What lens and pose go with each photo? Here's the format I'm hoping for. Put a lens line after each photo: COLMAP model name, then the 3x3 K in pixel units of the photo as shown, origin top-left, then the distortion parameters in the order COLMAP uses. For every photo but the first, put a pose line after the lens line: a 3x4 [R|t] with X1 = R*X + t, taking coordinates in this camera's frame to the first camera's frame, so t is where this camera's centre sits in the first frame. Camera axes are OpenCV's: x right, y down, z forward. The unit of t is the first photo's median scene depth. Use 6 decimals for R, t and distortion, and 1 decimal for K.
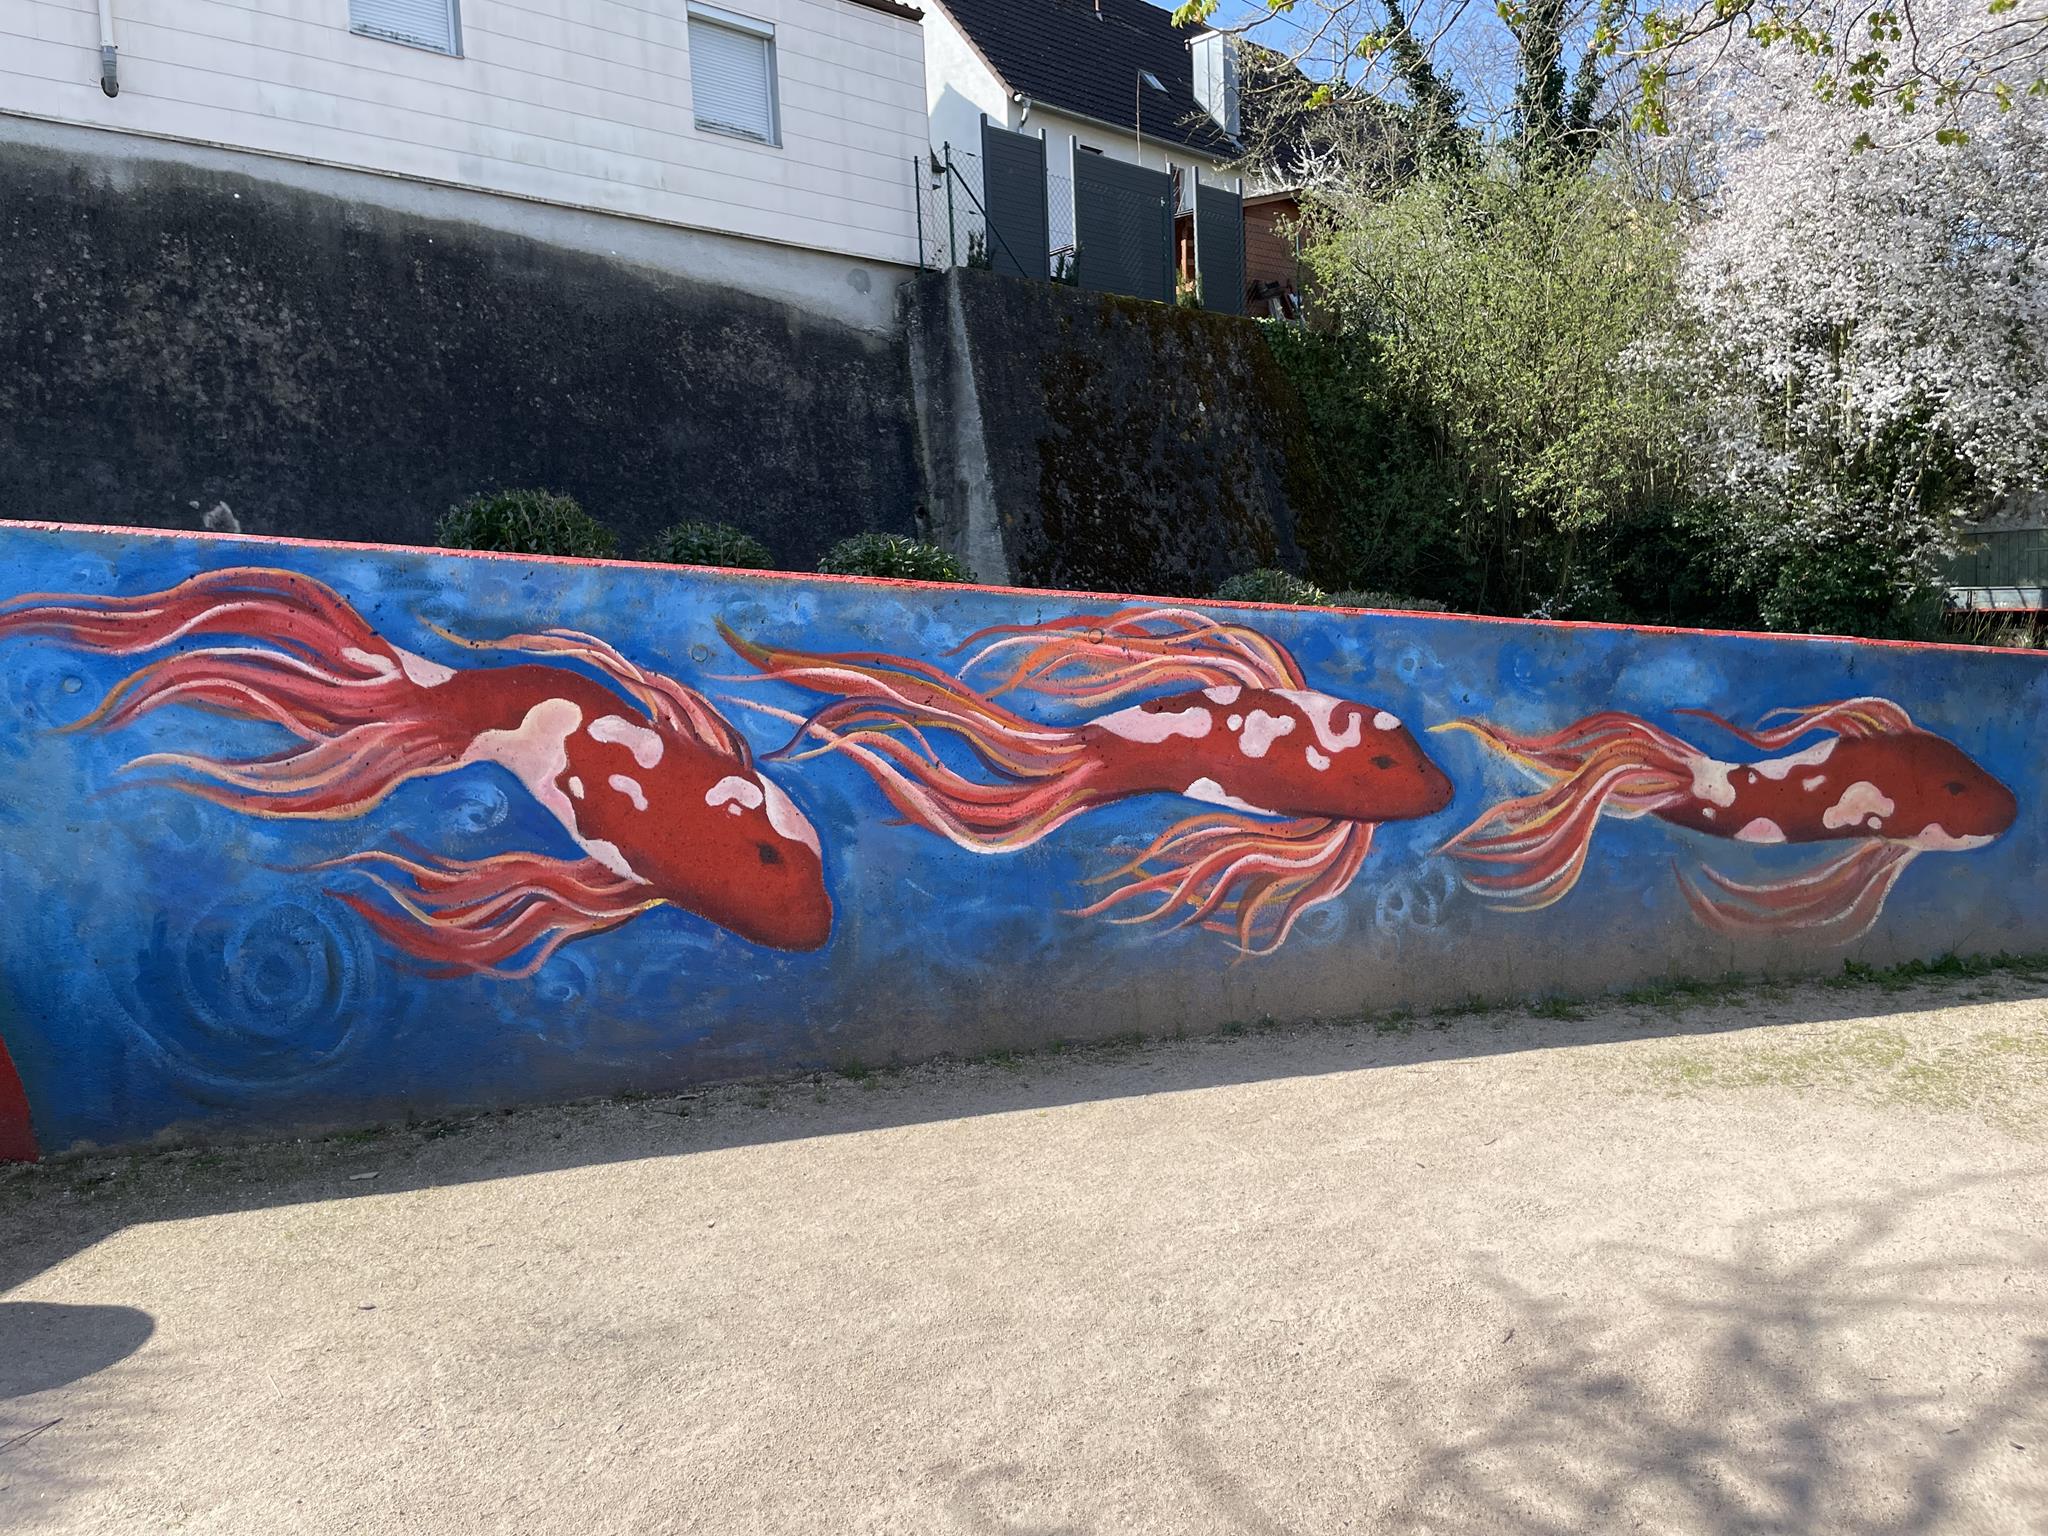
lens RADIAL K [[1555.5, 0, 1023.5], [0, 1555.5, 756.4], [0, 0, 1]] dist [0.091565, -0.124598]
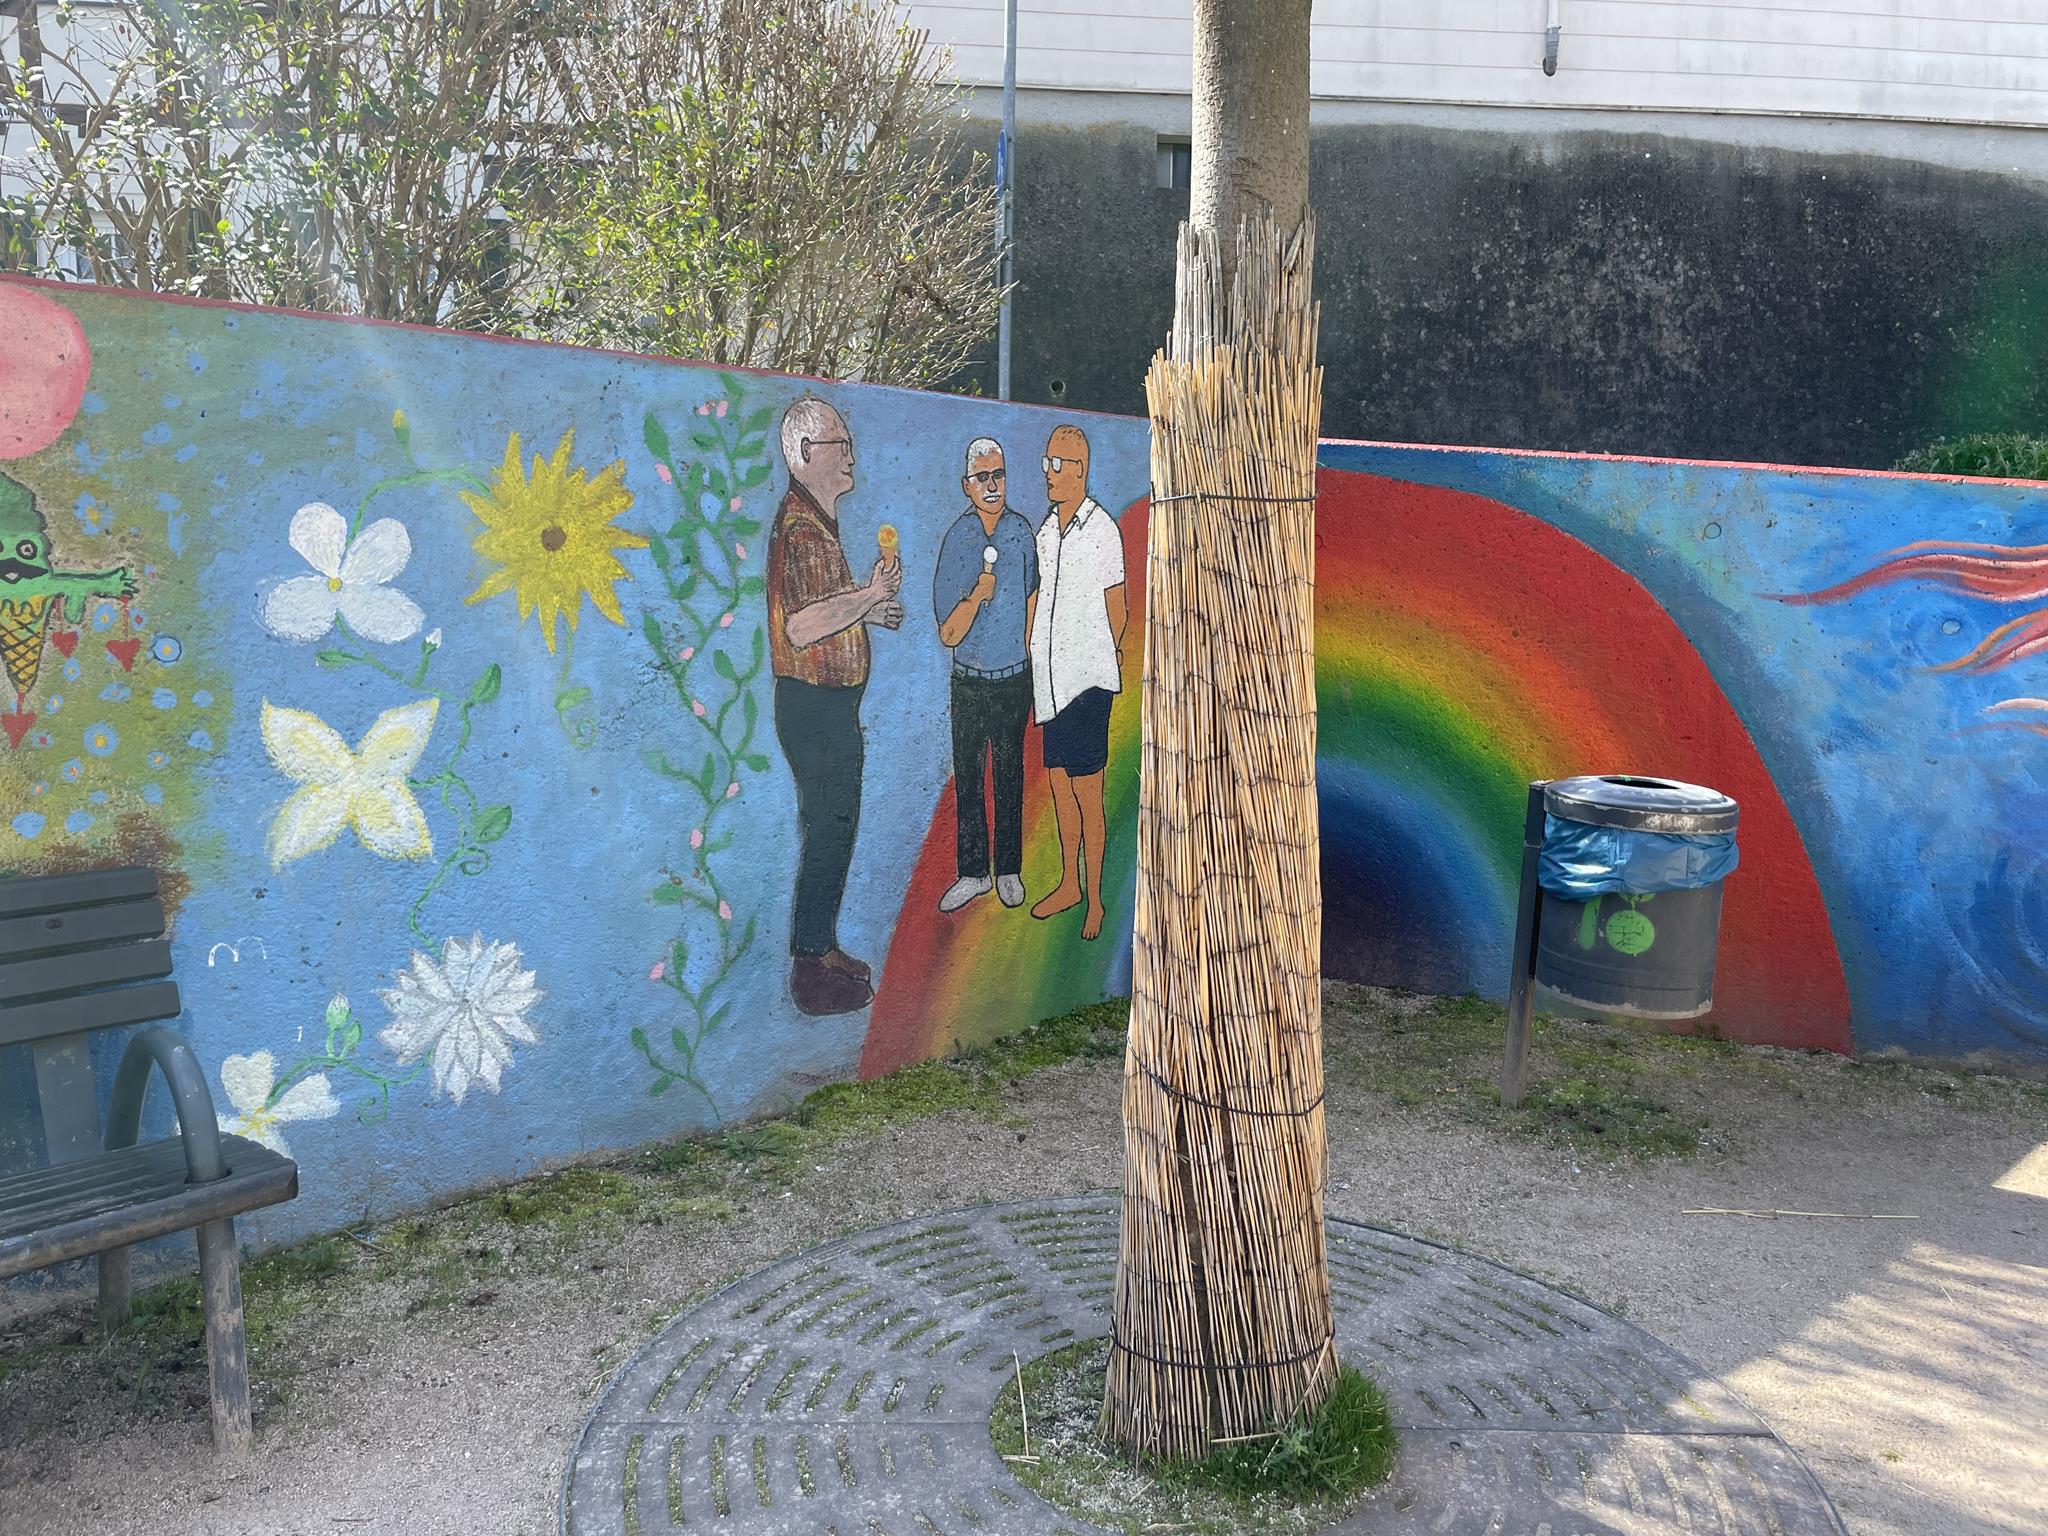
lens RADIAL K [[1555.5, 0, 1027.0], [0, 1555.5, 750.3], [0, 0, 1]] dist [0.091565, -0.124598]
pose [[0.786851, 0.107367, -0.607732, -0.148849], [-0.088404, 0.994204, 0.061185, 0.009333], [0.610778, 0.005583, 0.791782, -0.079146]]
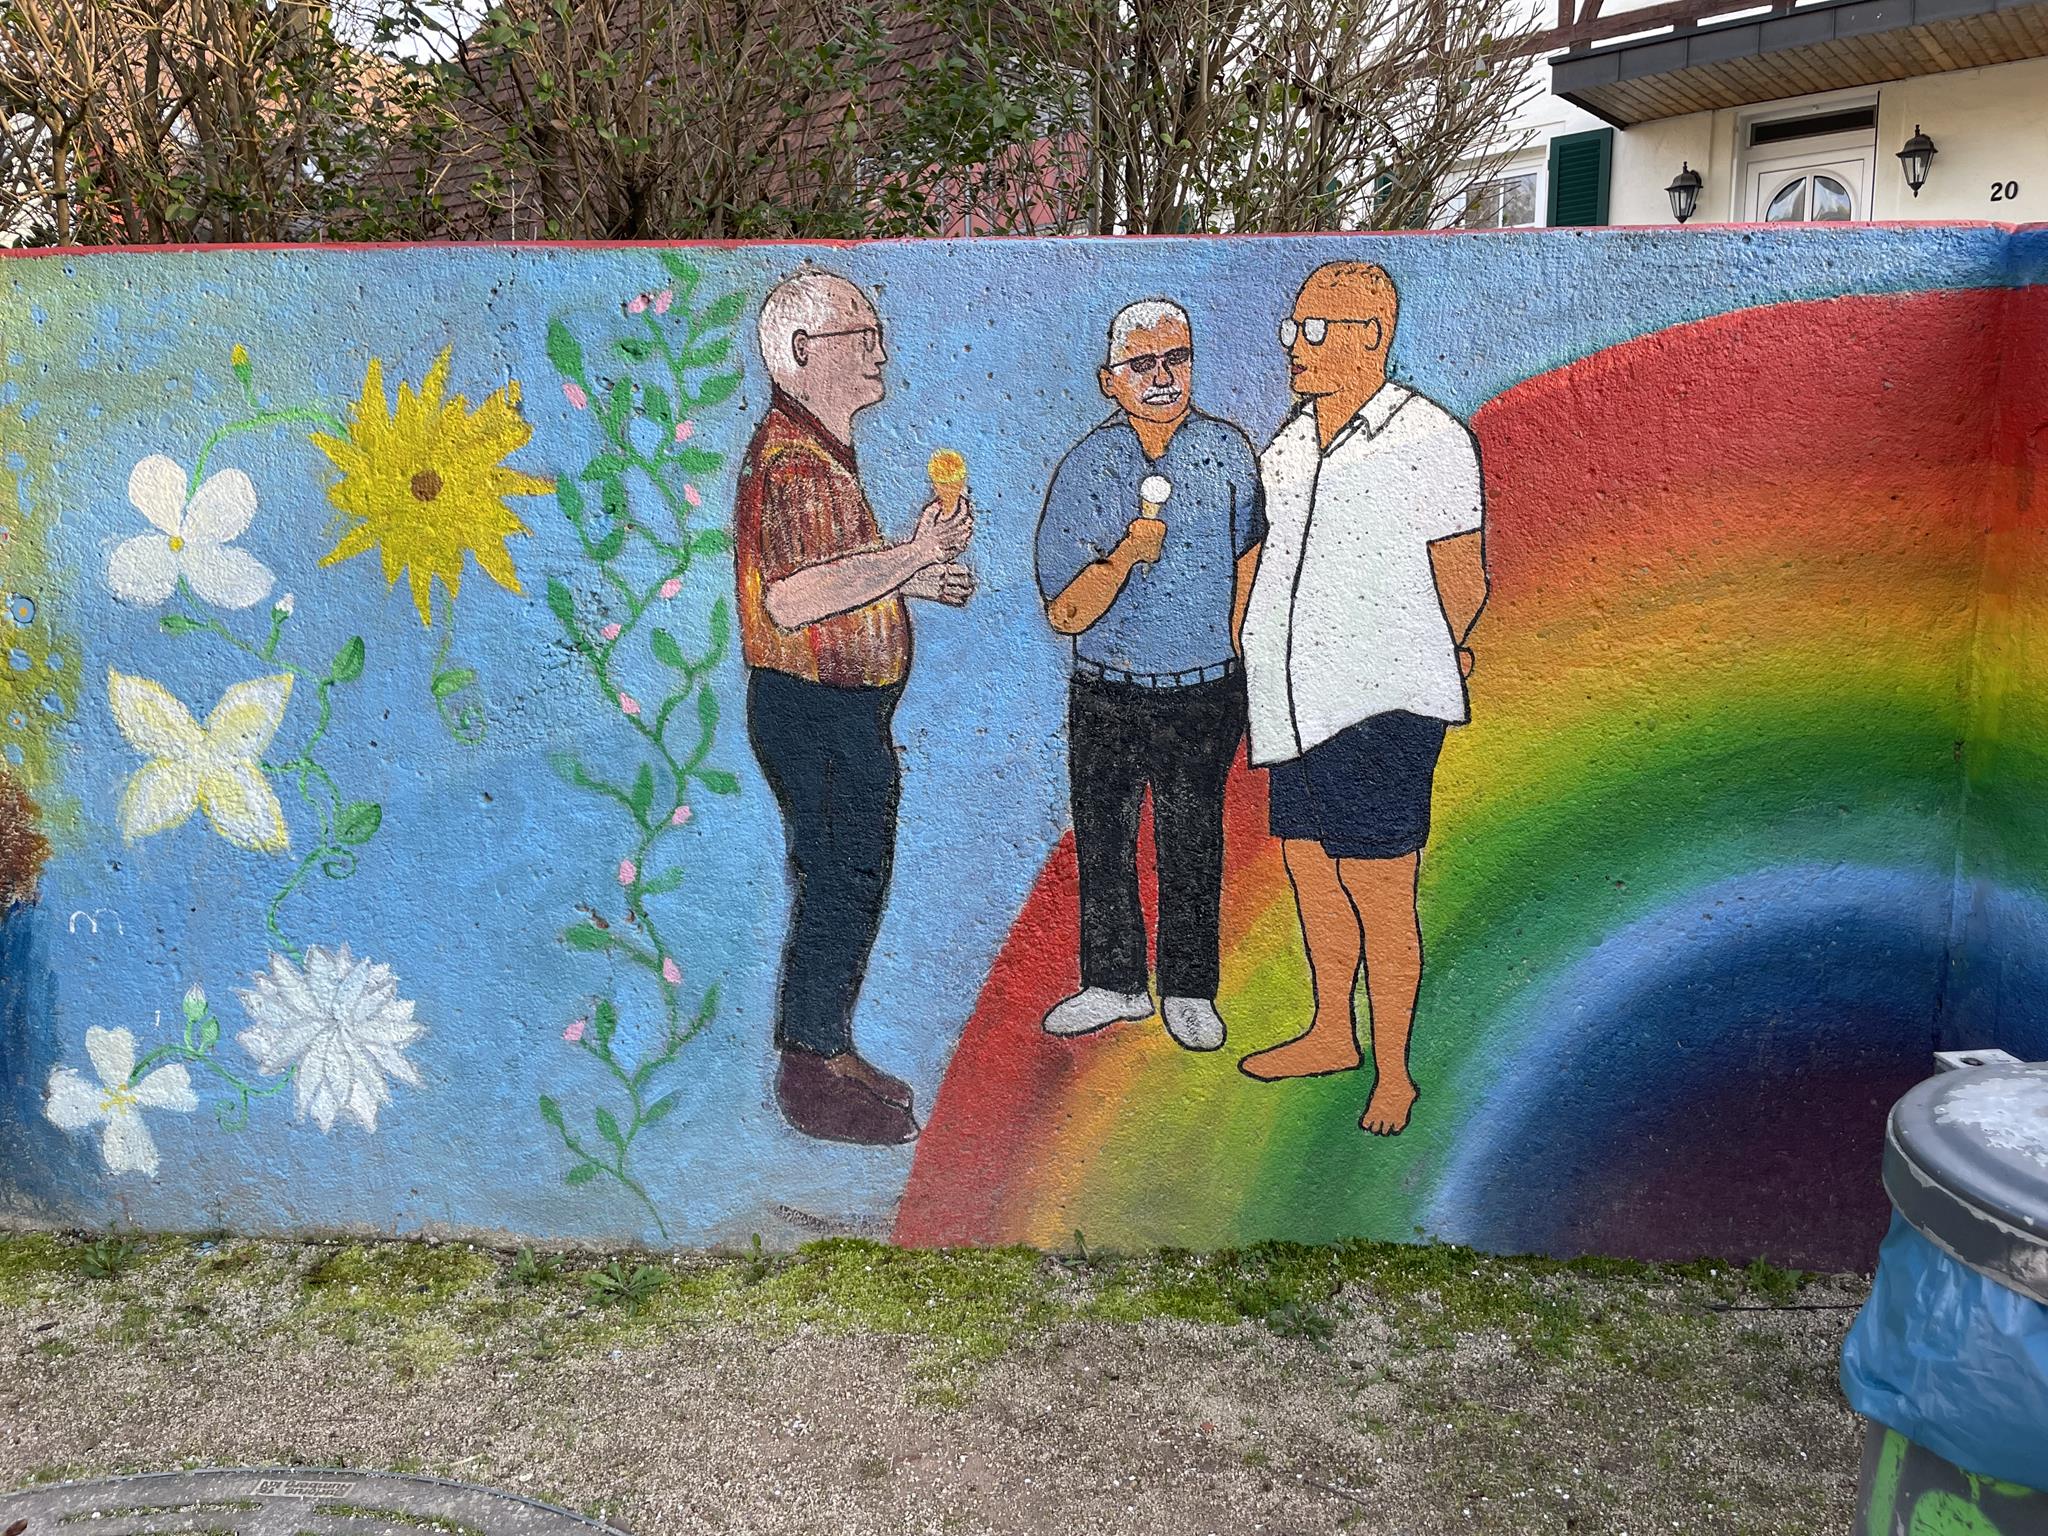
lens RADIAL K [[1555.5, 0, 1018.9], [0, 1555.5, 759.5], [0, 0, 1]] dist [0.091565, -0.124598]
pose [[0.061121, 0.172127, -0.983177, -0.151335], [-0.085710, 0.982285, 0.166643, -0.010031], [0.994444, 0.074082, 0.074791, 0.162519]]
